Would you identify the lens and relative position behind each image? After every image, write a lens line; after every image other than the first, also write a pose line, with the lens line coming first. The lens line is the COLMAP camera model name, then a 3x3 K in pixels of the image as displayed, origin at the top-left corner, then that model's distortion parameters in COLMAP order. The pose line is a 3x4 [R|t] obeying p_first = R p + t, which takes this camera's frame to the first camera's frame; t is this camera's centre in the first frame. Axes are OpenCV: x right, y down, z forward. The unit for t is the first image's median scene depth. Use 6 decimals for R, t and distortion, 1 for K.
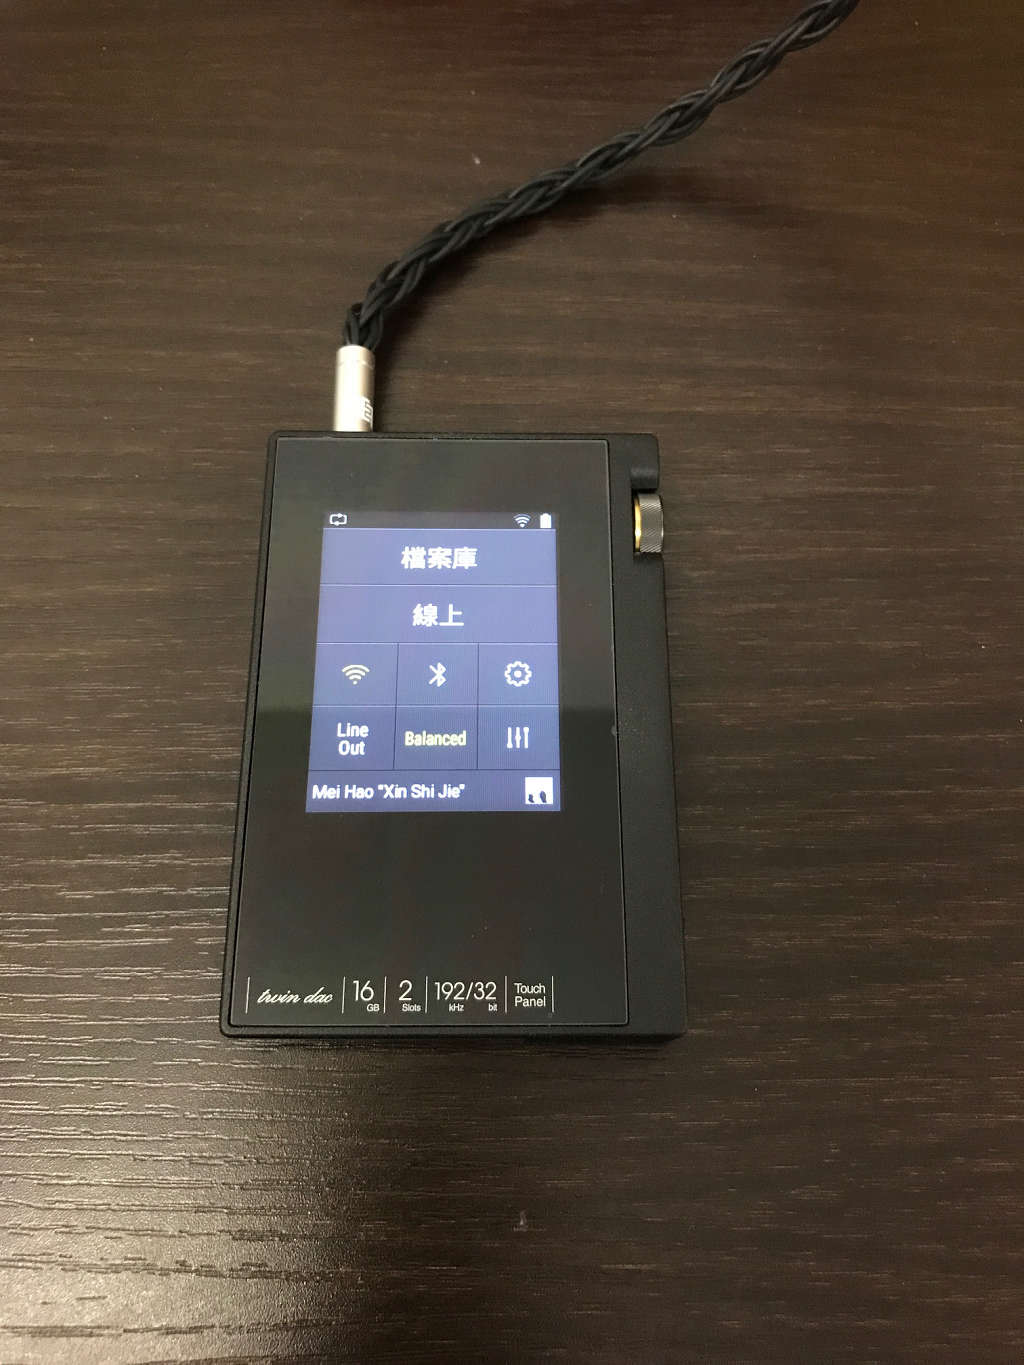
lens RADIAL K [[1128.0, 0, 517.7], [0, 1128.0, 679.1], [0, 0, 1]] dist [-0.027668, 0.003265]
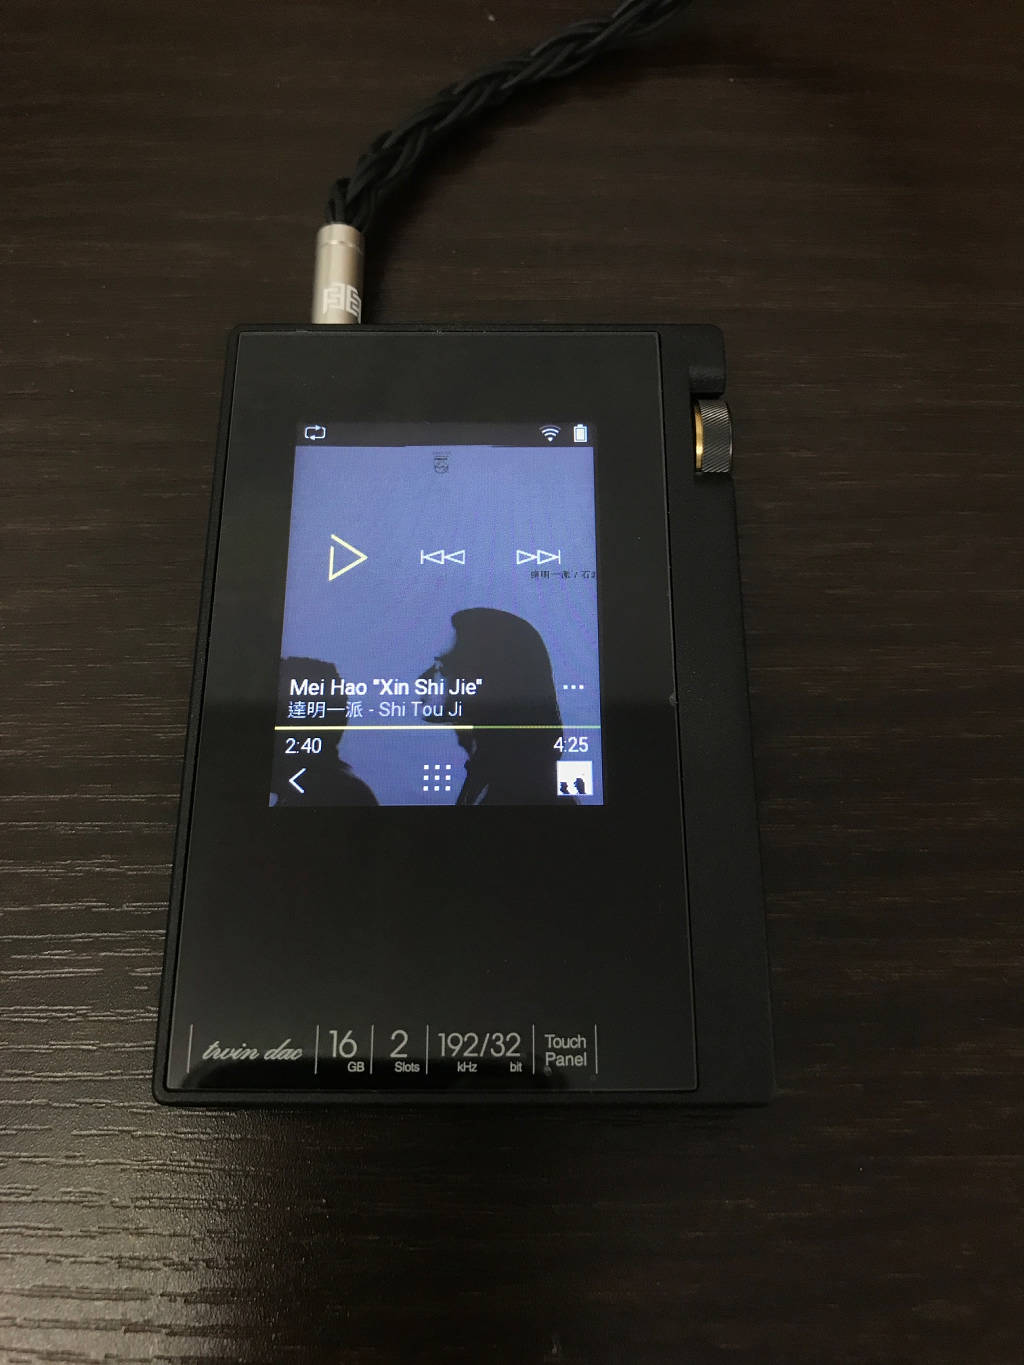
lens RADIAL K [[1128.0, 0, 511.5], [0, 1128.0, 681.1], [0, 0, 1]] dist [-0.027668, 0.003265]
pose [[0.999835, -0.002244, -0.018005, -0.009506], [0.002334, 0.999985, 0.004951, 0.027544], [0.017993, -0.004993, 0.999826, 0.219717]]
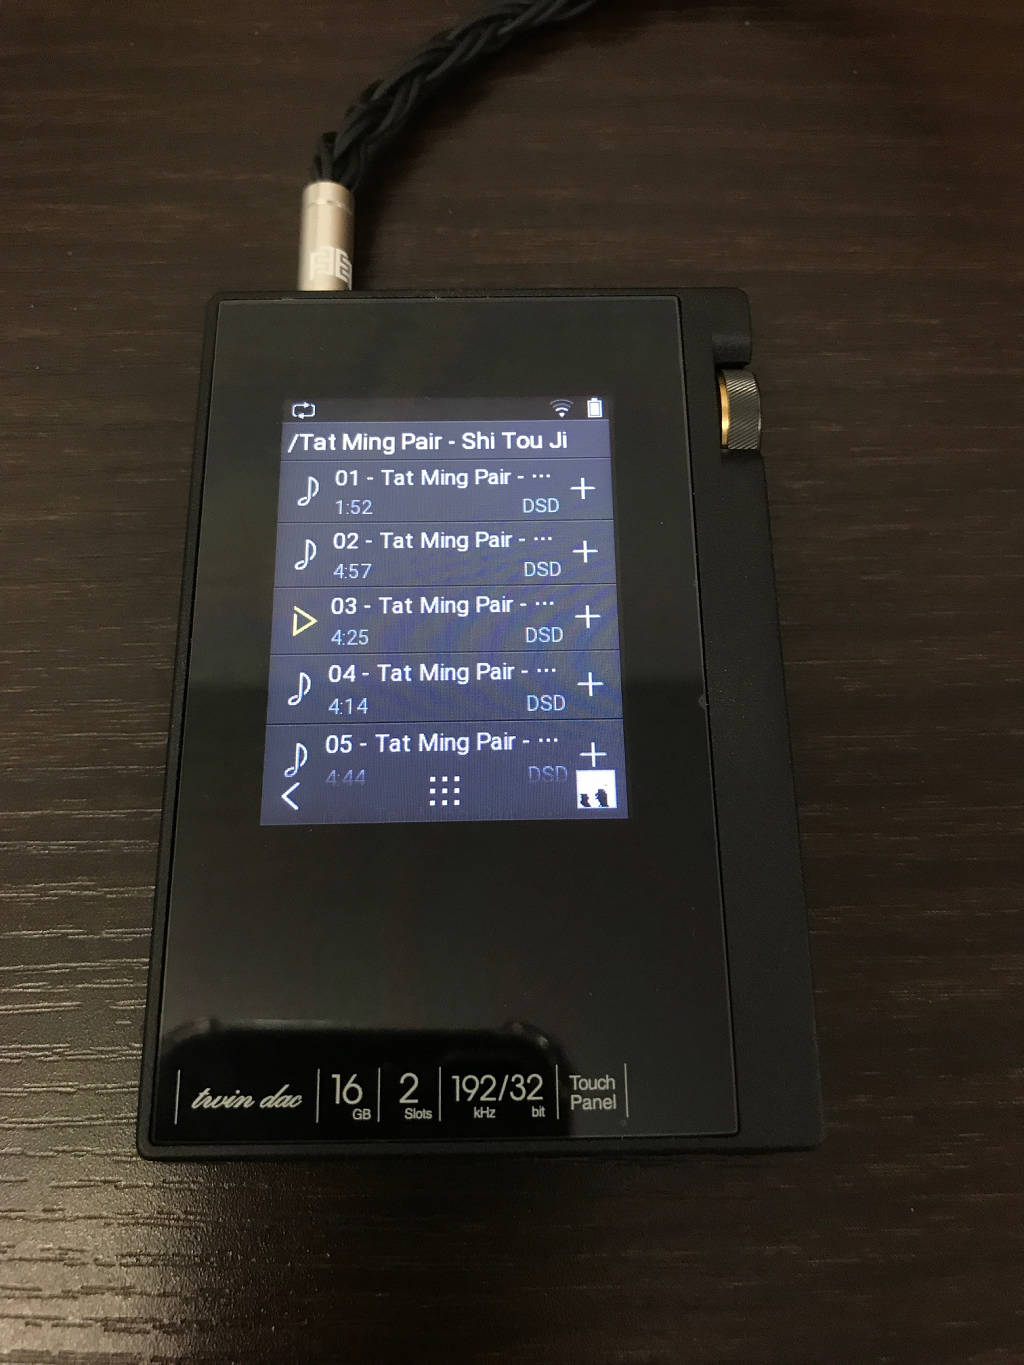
lens RADIAL K [[1128.0, 0, 508.4], [0, 1128.0, 680.2], [0, 0, 1]] dist [-0.027668, 0.003265]
pose [[0.999844, -0.014353, -0.010305, -0.025350], [0.014607, 0.999582, 0.024957, 0.013183], [0.009943, -0.025103, 0.999635, 0.285558]]
